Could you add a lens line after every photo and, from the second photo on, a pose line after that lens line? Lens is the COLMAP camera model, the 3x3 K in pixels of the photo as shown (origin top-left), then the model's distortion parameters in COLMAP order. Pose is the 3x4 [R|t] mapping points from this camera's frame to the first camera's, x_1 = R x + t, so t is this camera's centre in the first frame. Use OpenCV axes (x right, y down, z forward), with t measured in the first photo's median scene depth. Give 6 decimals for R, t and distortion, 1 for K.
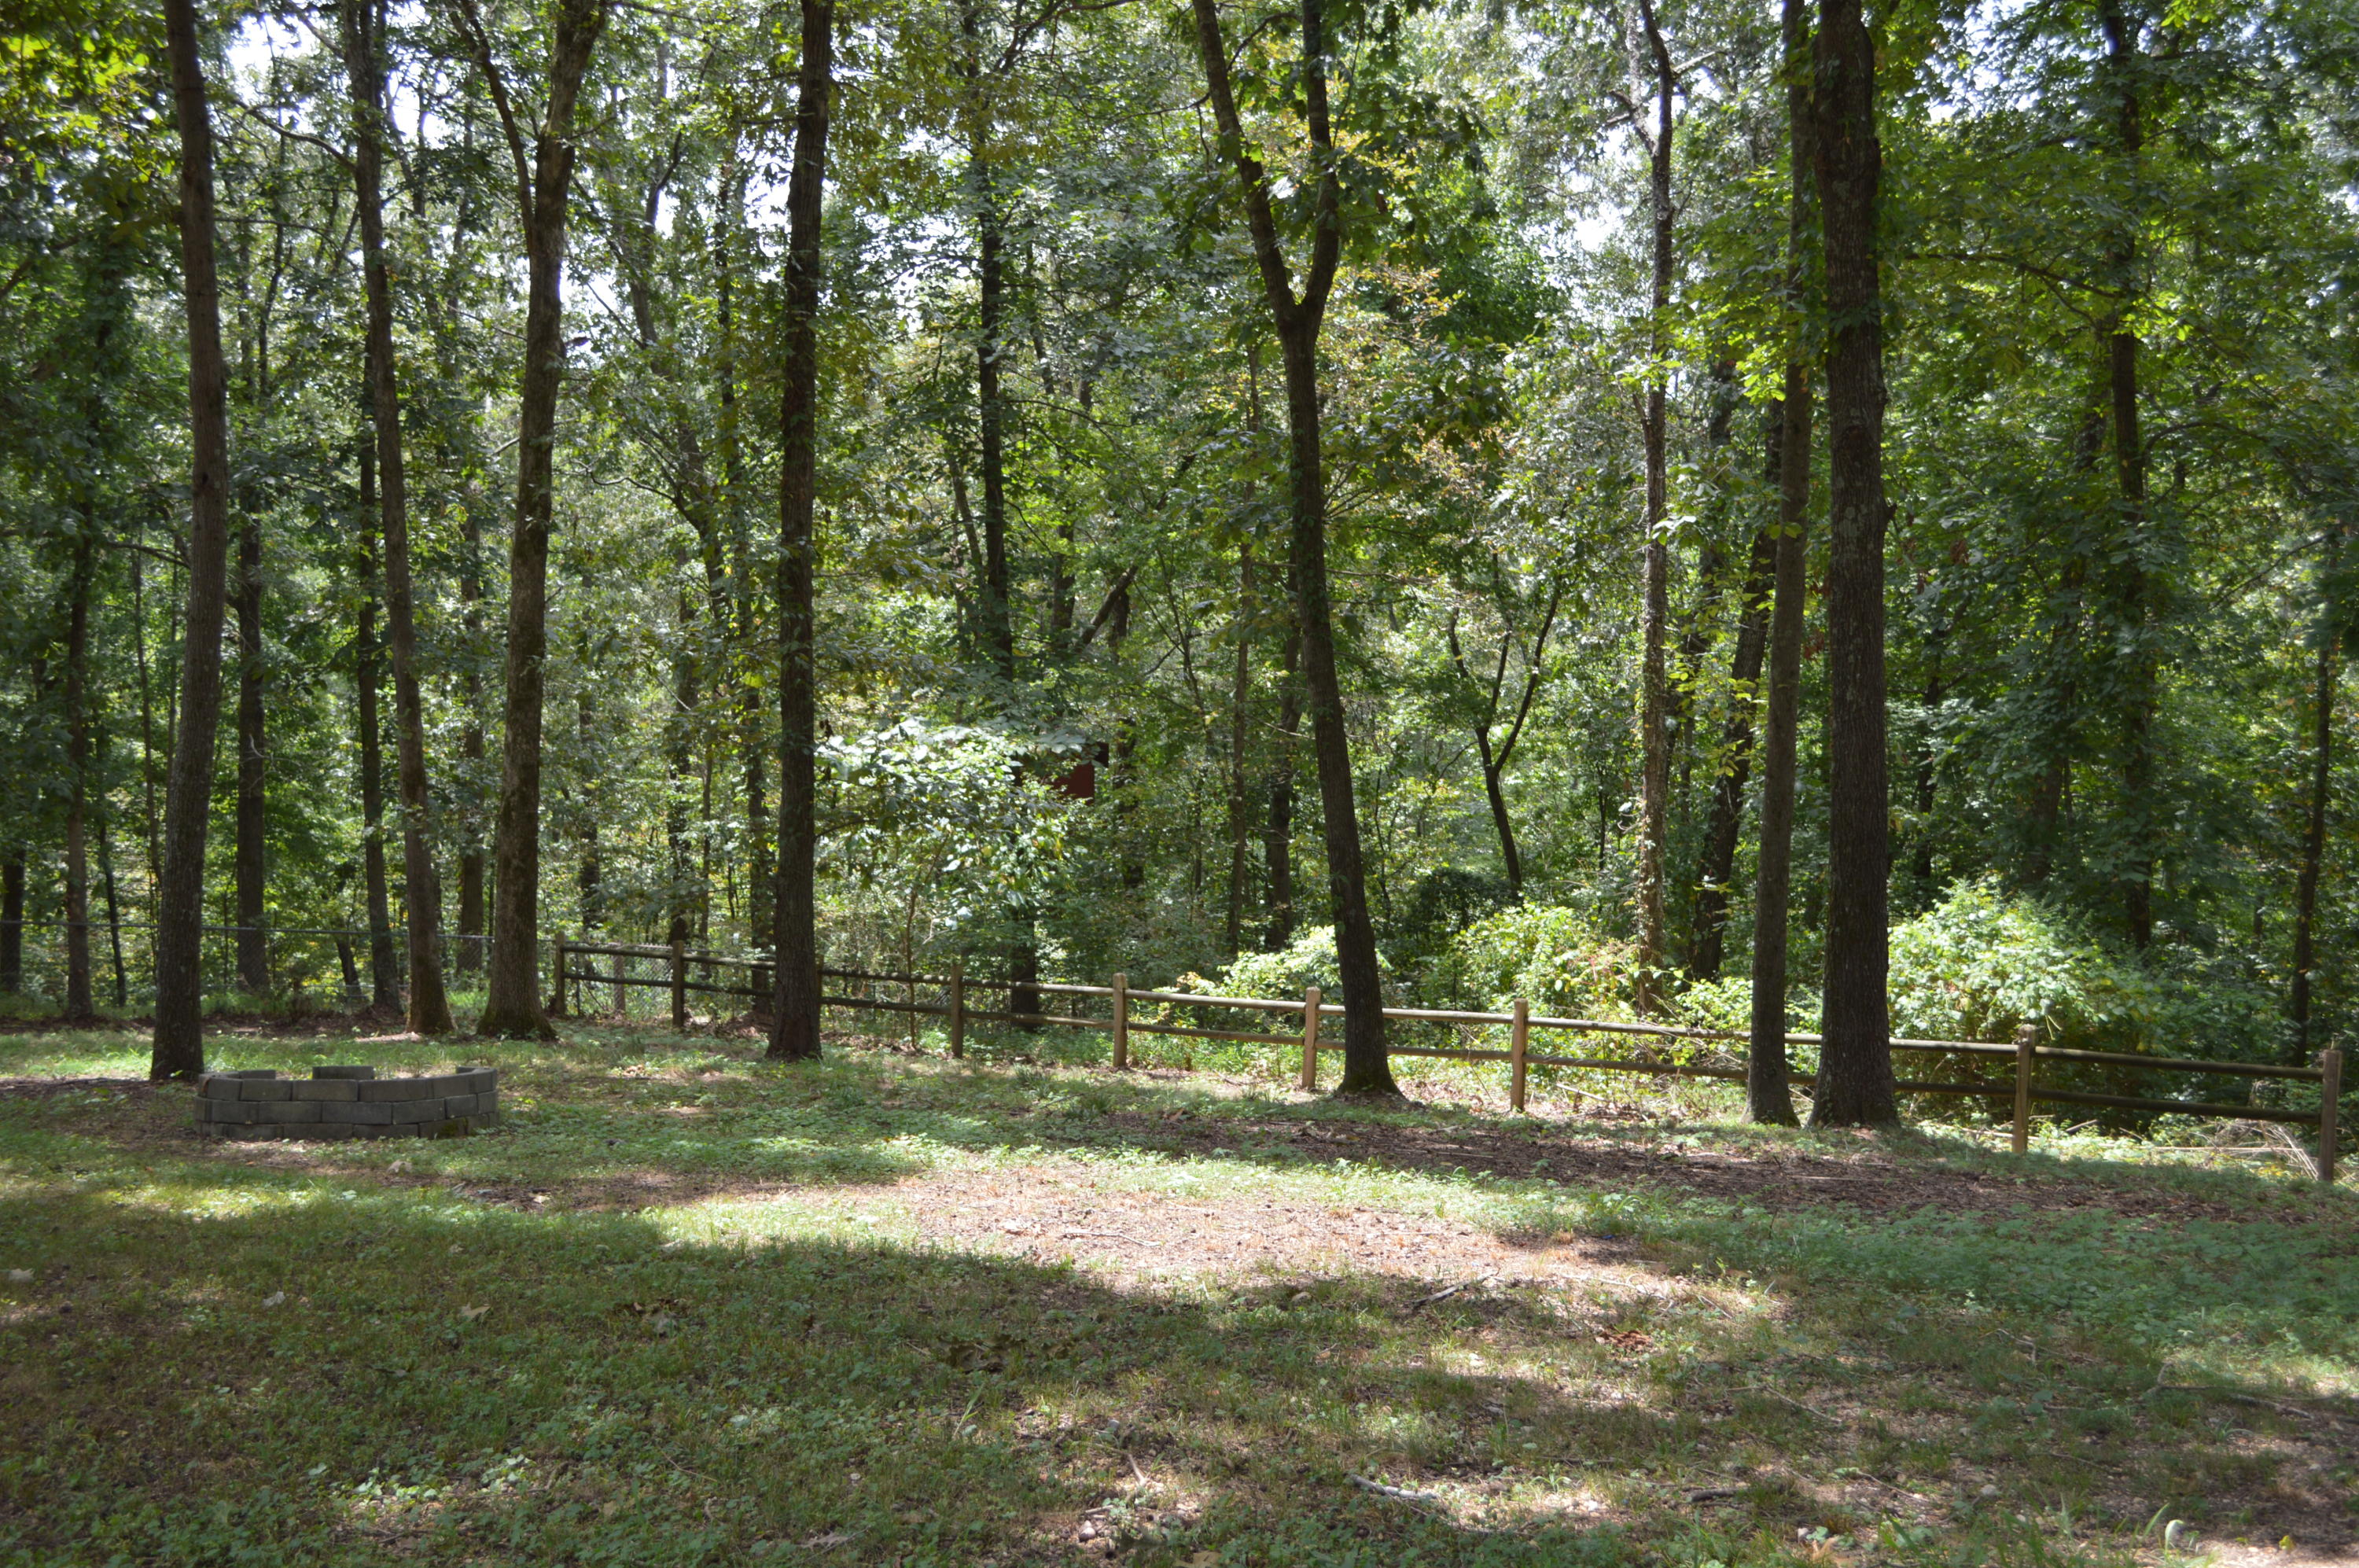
lens RADIAL K [[2537.9, 0, 1169.1], [0, 2537.9, 777.7], [0, 0, 1]] dist [-0.091697, 0.155914]
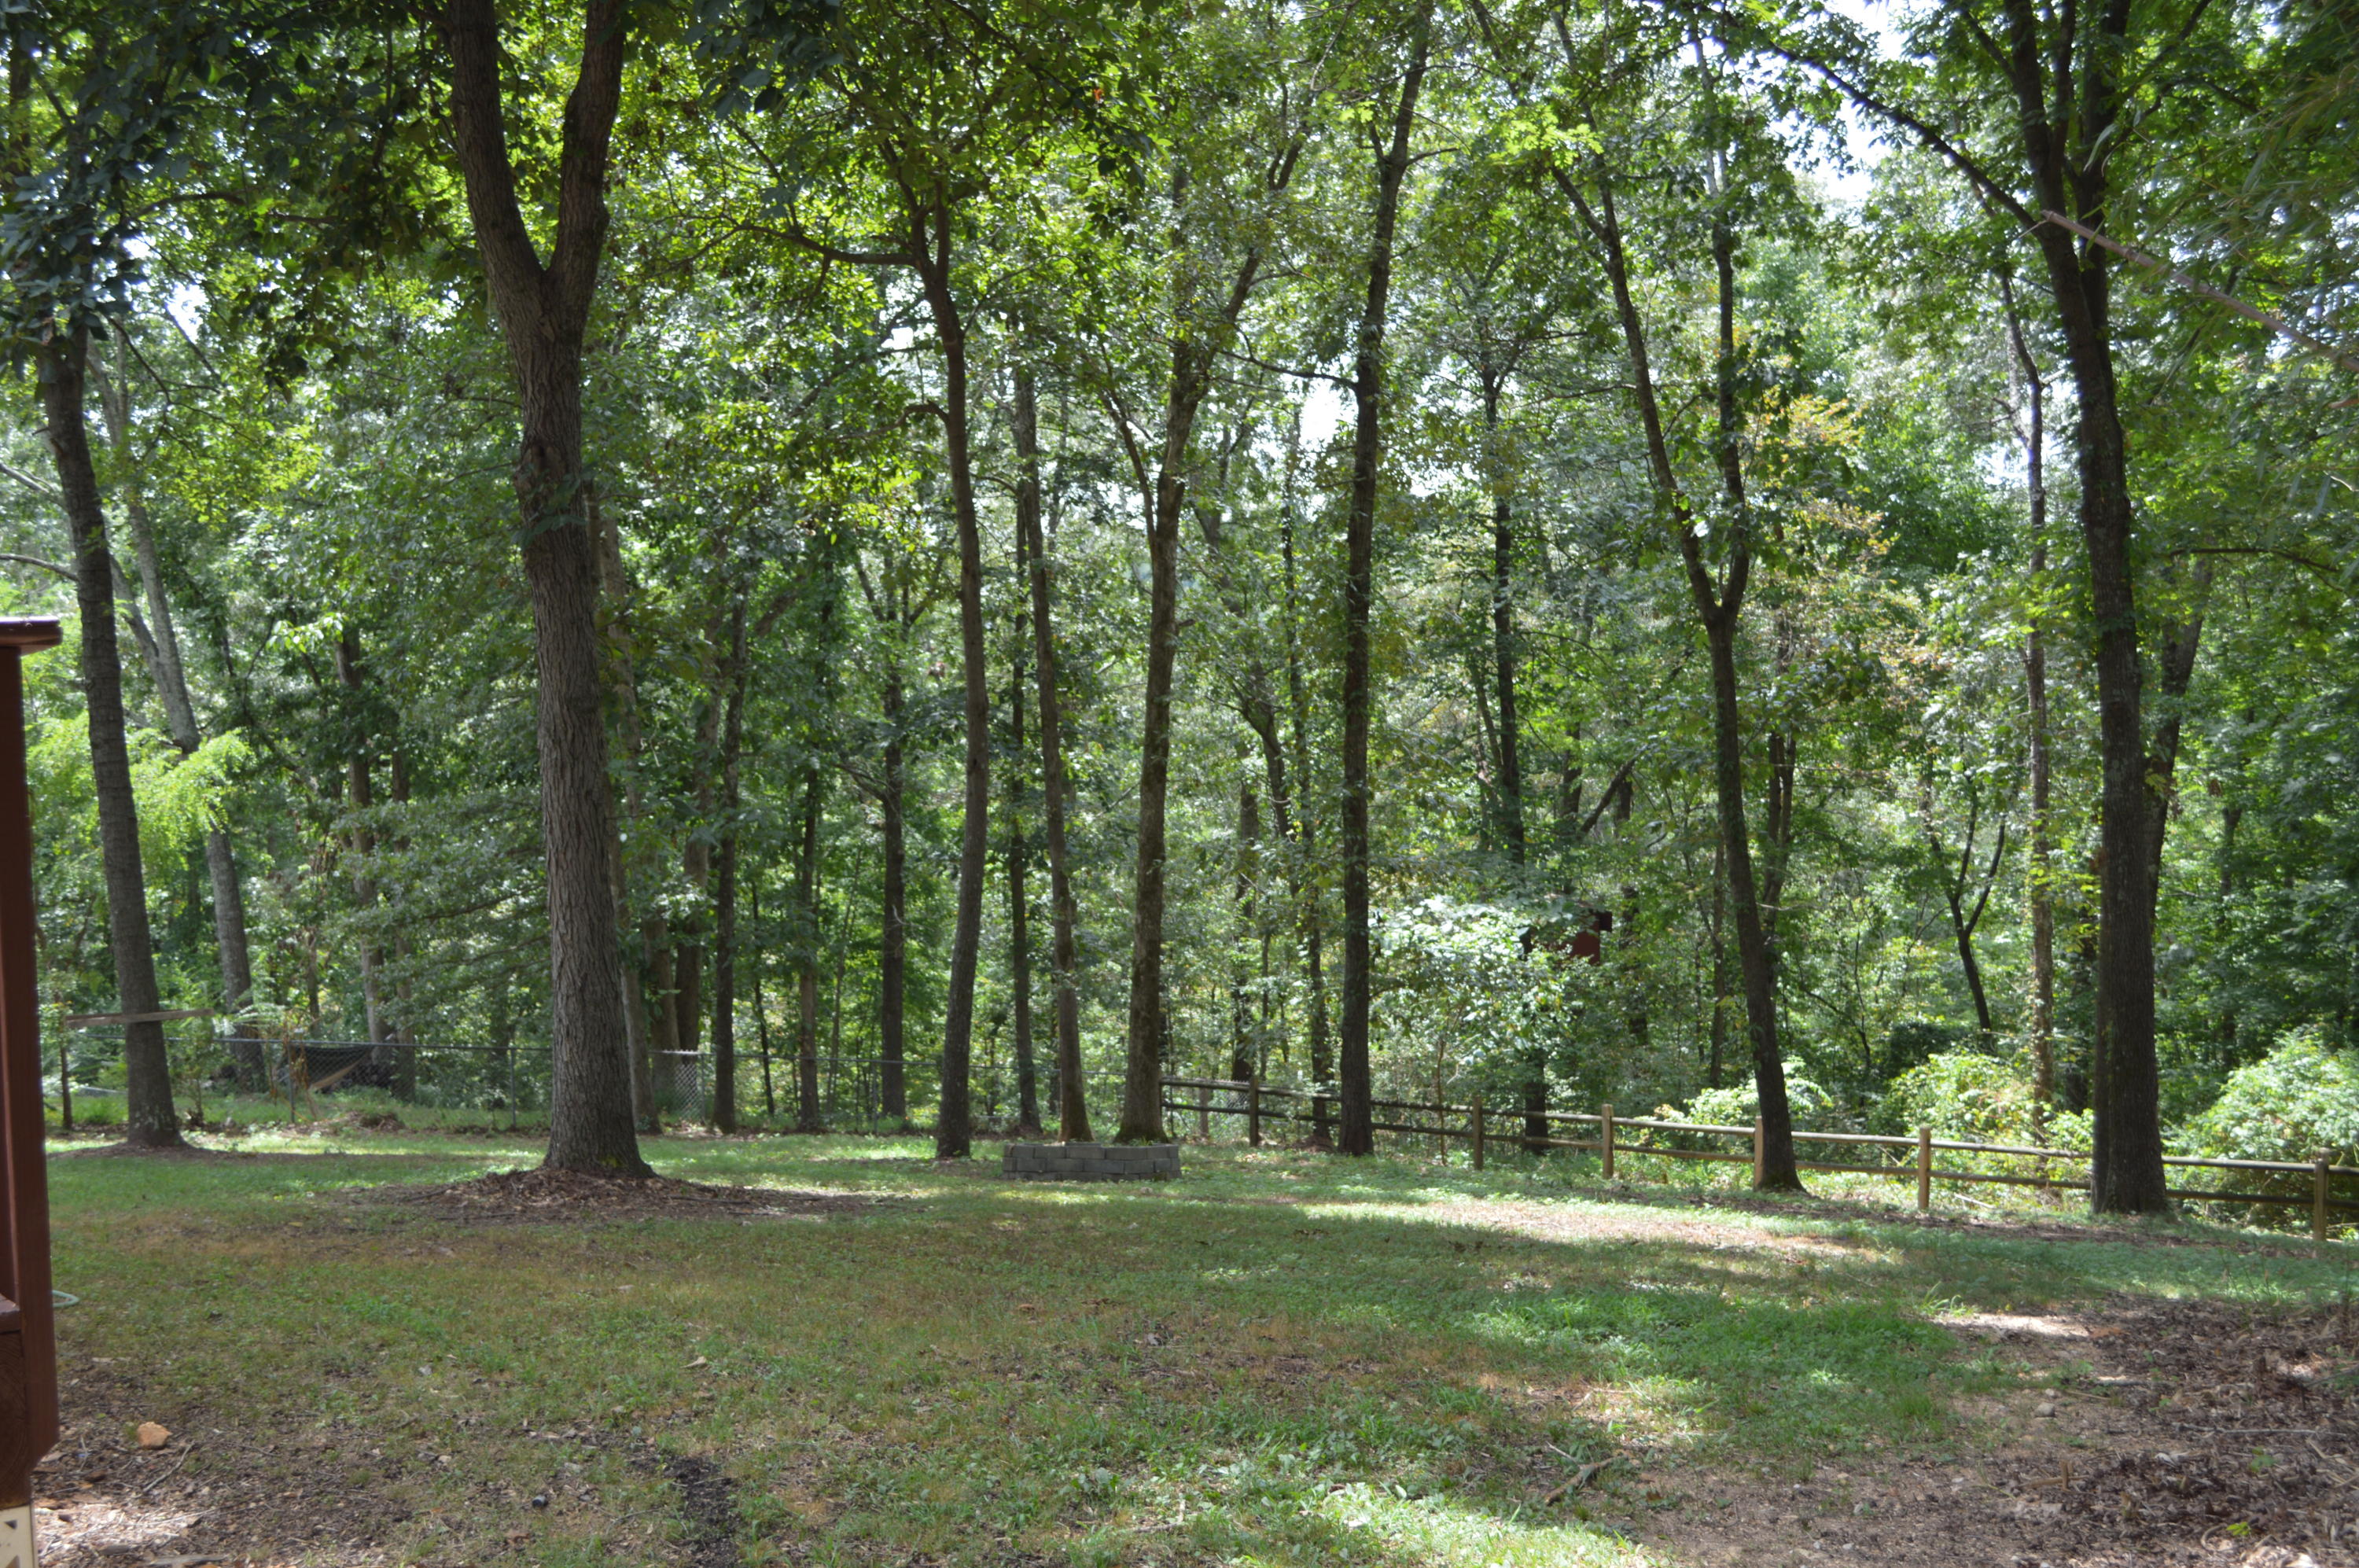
lens RADIAL K [[2537.9, 0, 1169.1], [0, 2537.9, 777.7], [0, 0, 1]] dist [-0.091697, 0.155914]
pose [[0.978225, -0.012574, -0.207166, 0.029203], [0.000309, 0.998250, -0.059131, -0.009951], [0.207547, 0.057779, 0.976517, -0.269034]]
